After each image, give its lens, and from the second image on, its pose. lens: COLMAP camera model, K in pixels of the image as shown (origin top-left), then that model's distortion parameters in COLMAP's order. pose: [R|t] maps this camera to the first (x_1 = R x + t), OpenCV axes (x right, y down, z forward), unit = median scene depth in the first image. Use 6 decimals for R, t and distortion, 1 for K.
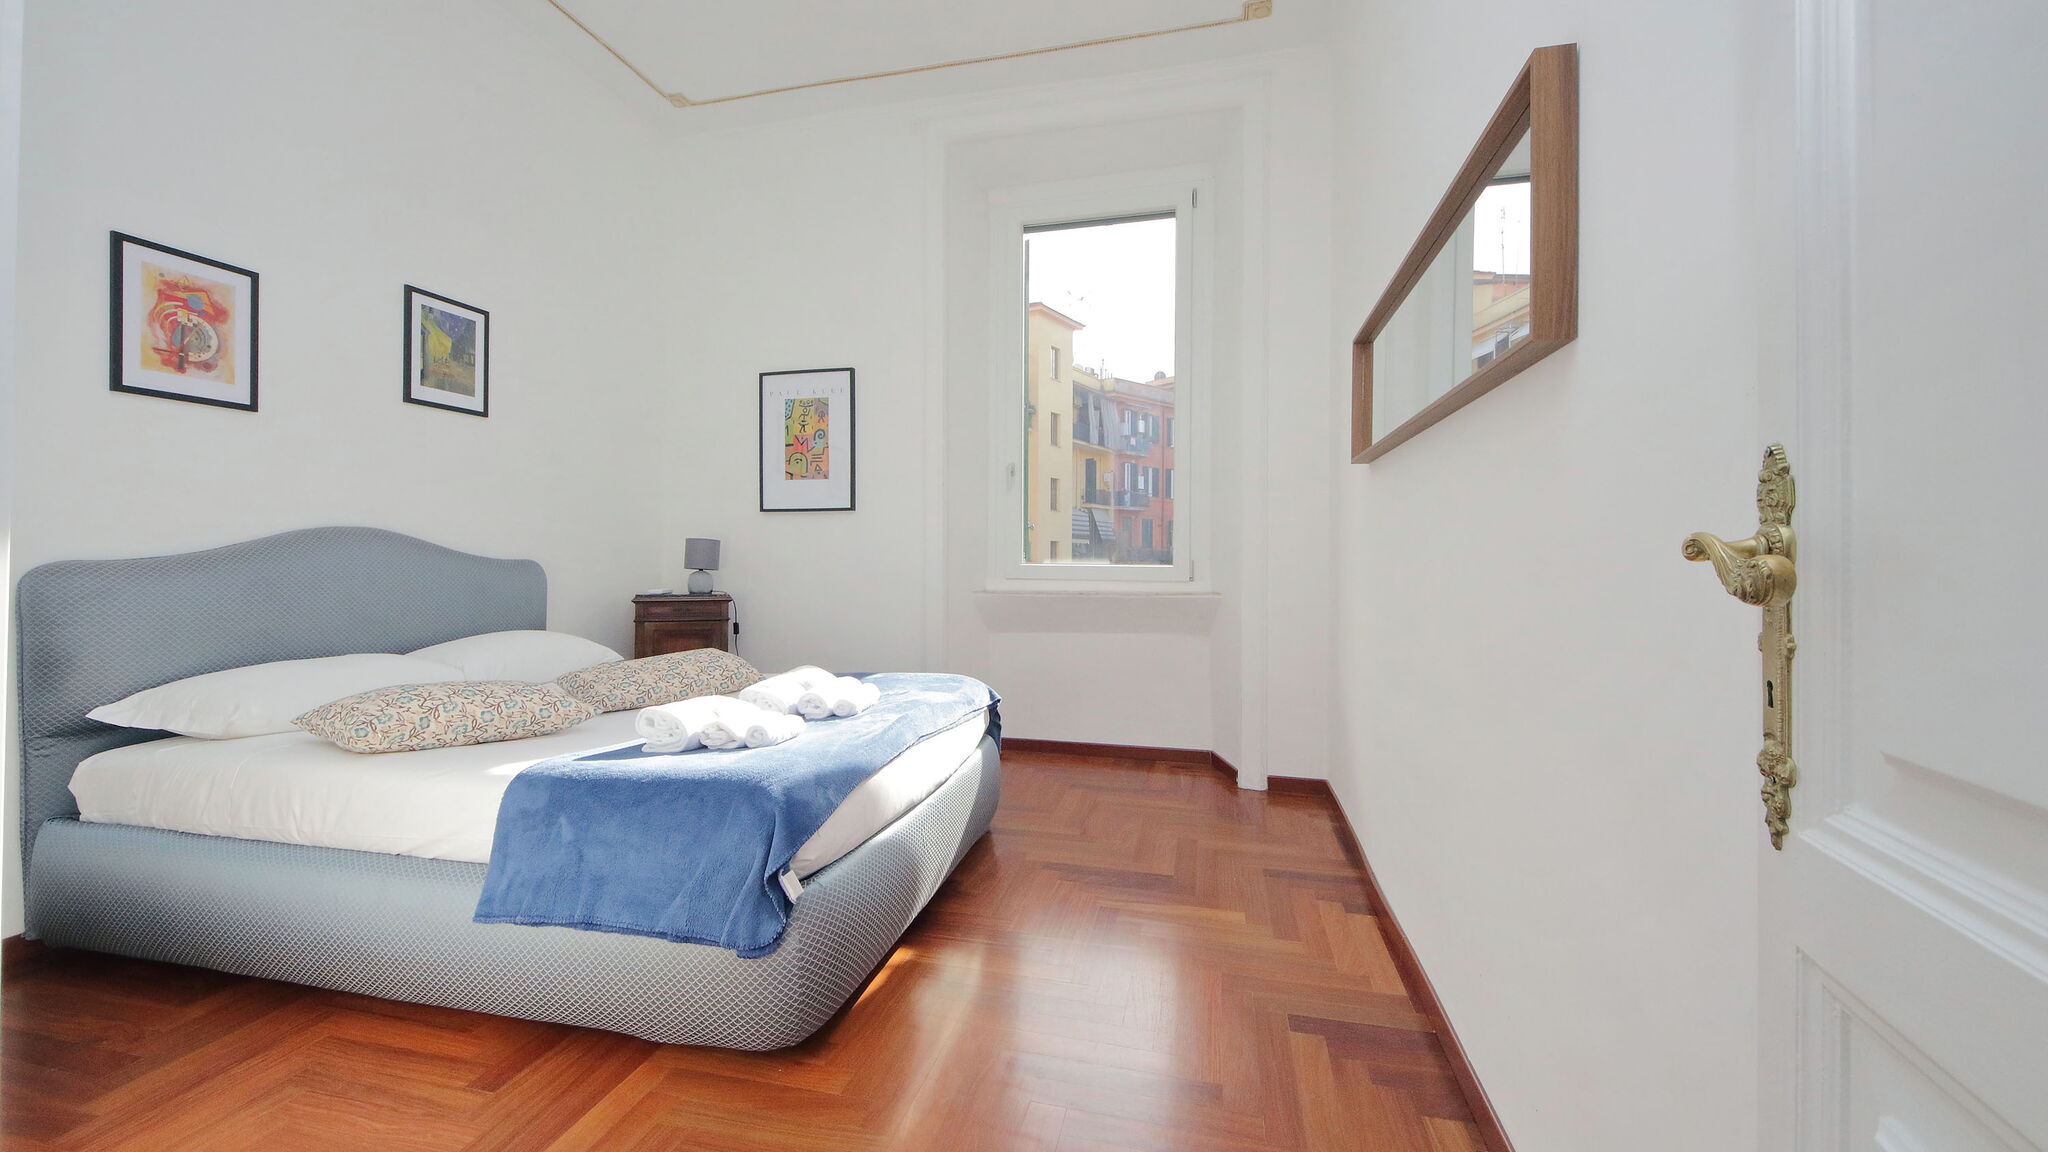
lens RADIAL K [[788.5, 0, 1058.1], [0, 788.5, 557.0], [0, 0, 1]] dist [0.017080, -0.005091]
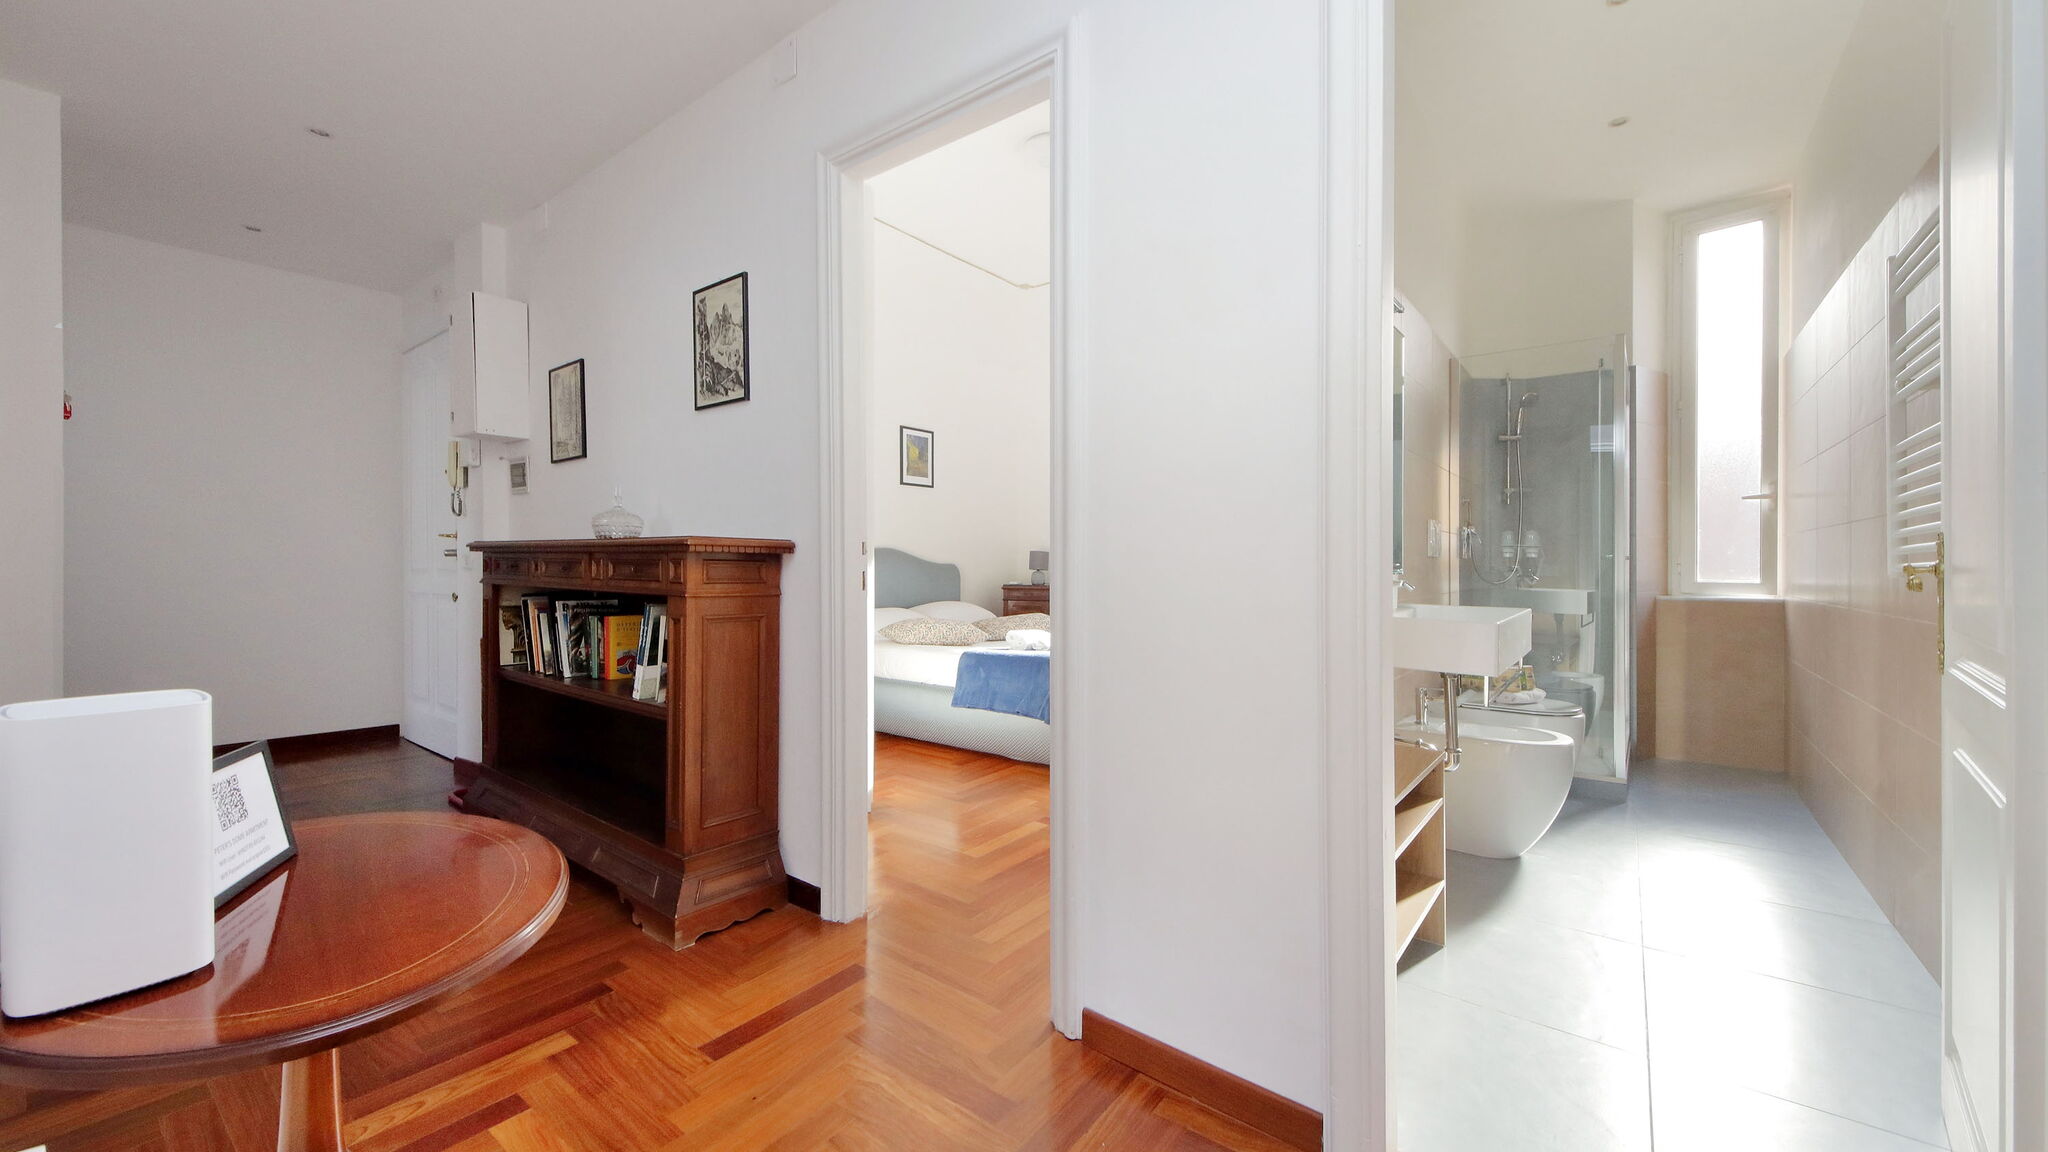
lens RADIAL K [[788.5, 0, 1066.5], [0, 788.5, 586.1], [0, 0, 1]] dist [0.017080, -0.005091]
pose [[0.920044, 0.009597, -0.391697, 0.300047], [0.003446, 0.999463, 0.032582, -0.004051], [0.391800, -0.031326, 0.919517, -0.592354]]
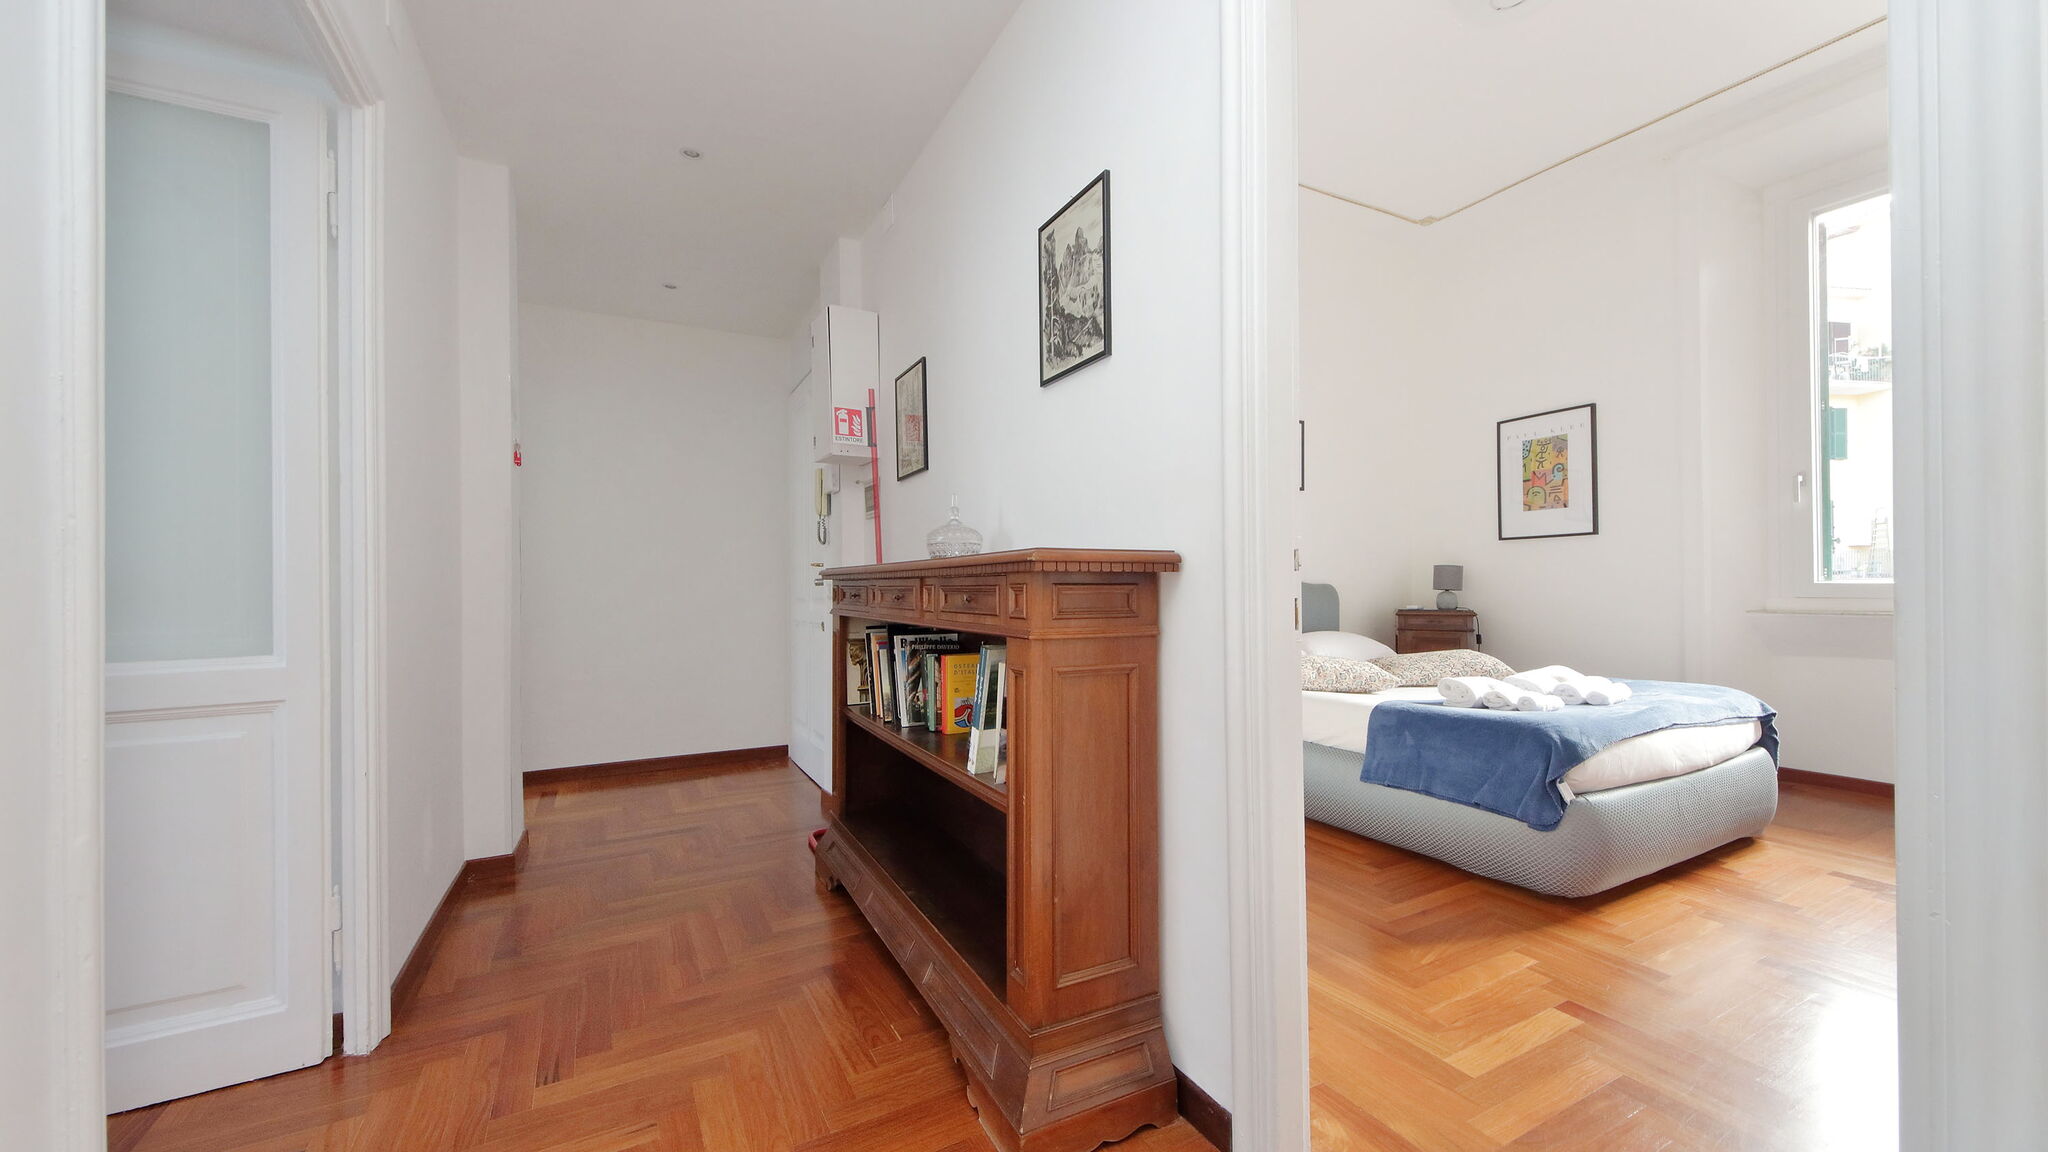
lens RADIAL K [[788.5, 0, 1015.3], [0, 788.5, 597.4], [0, 0, 1]] dist [0.017080, -0.005091]
pose [[0.645007, -0.004089, -0.764166, 0.076649], [0.021927, 0.999673, 0.013159, -0.004186], [0.763862, -0.025243, 0.644886, -0.396478]]
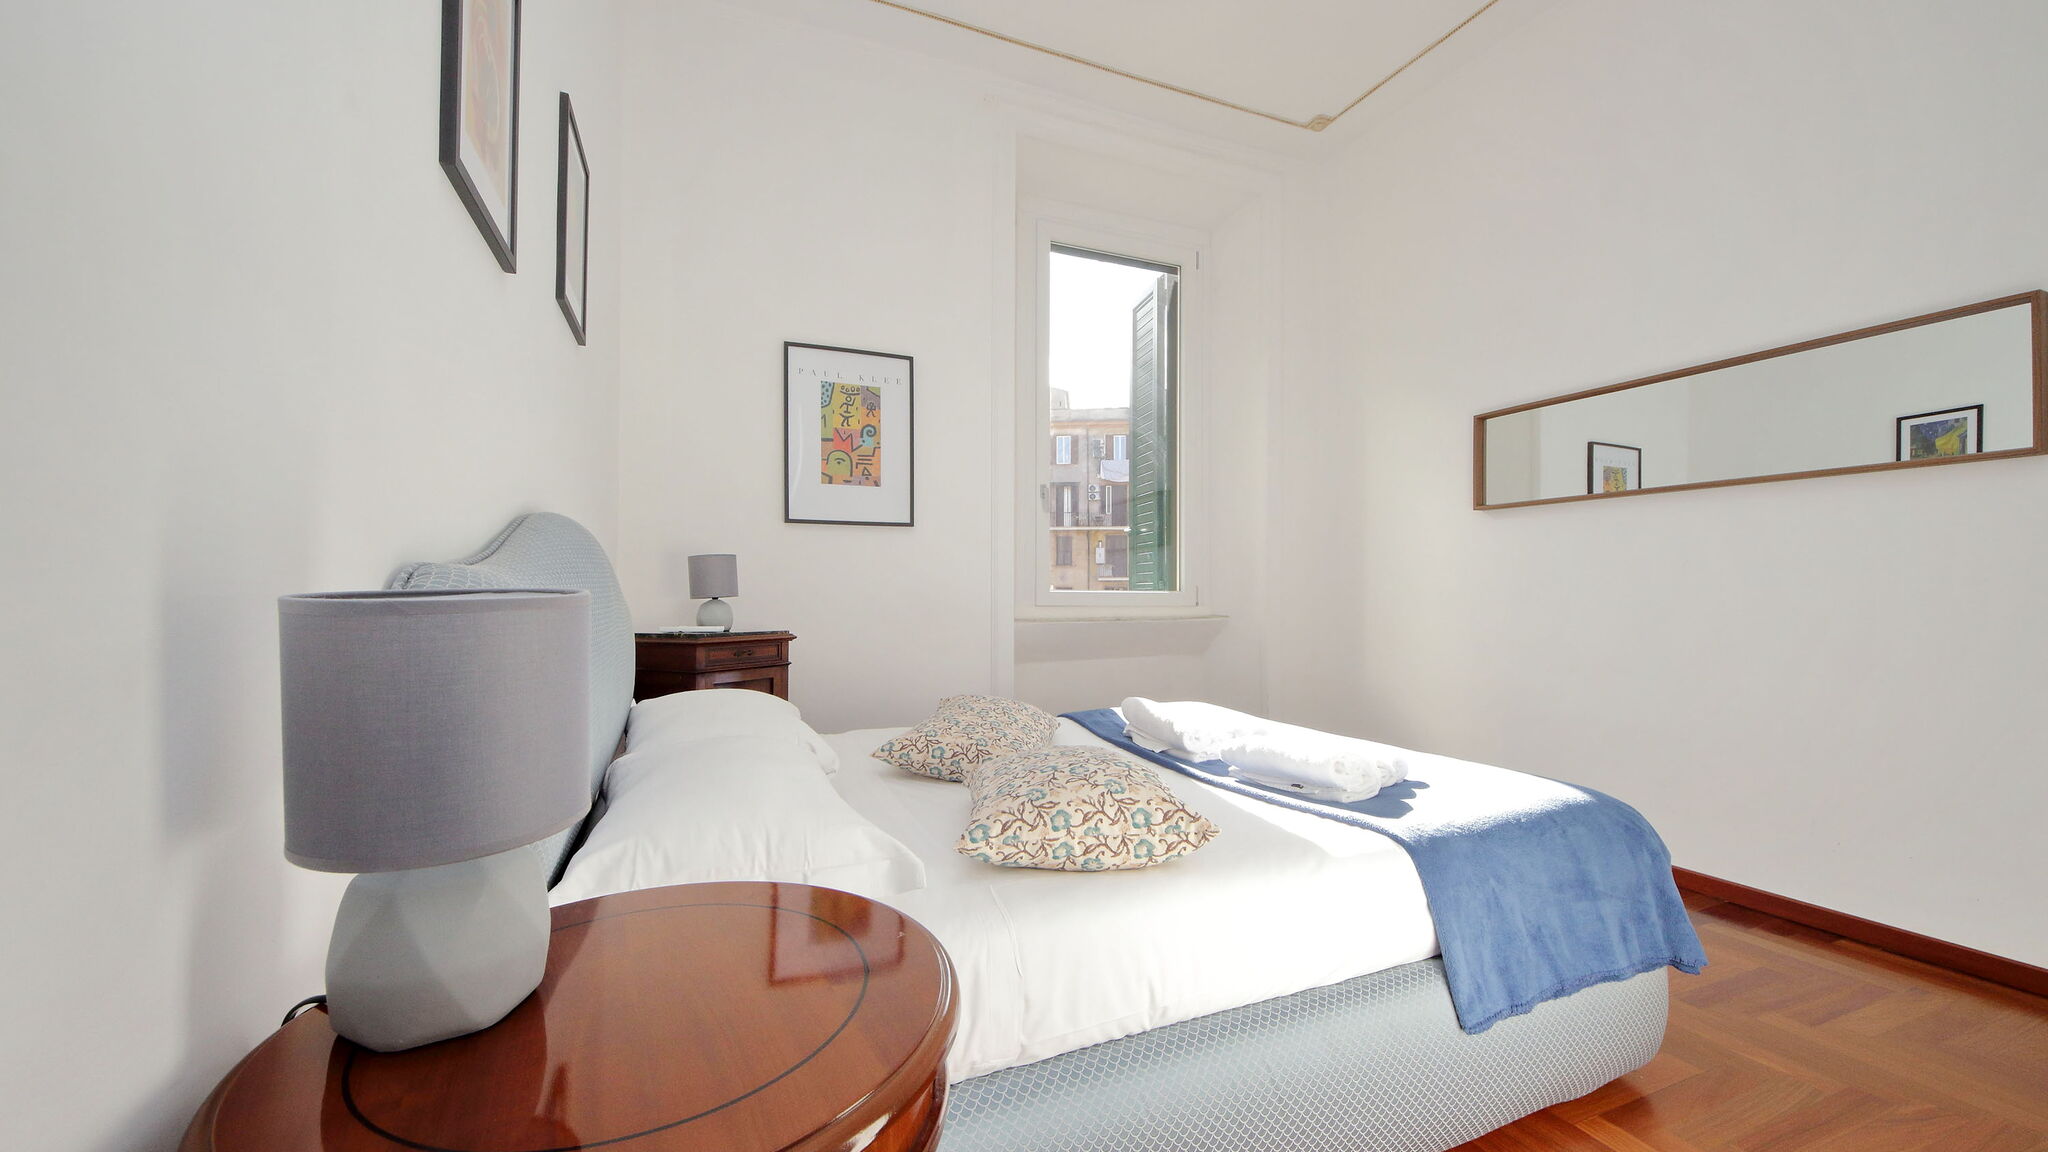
lens RADIAL K [[788.5, 0, 1019.6], [0, 788.5, 565.5], [0, 0, 1]] dist [0.017080, -0.005091]
pose [[0.804581, 0.017670, 0.593580, -0.808900], [-0.000456, 0.999575, -0.029137, 0.008147], [-0.593843, 0.023172, 0.804247, 0.317348]]
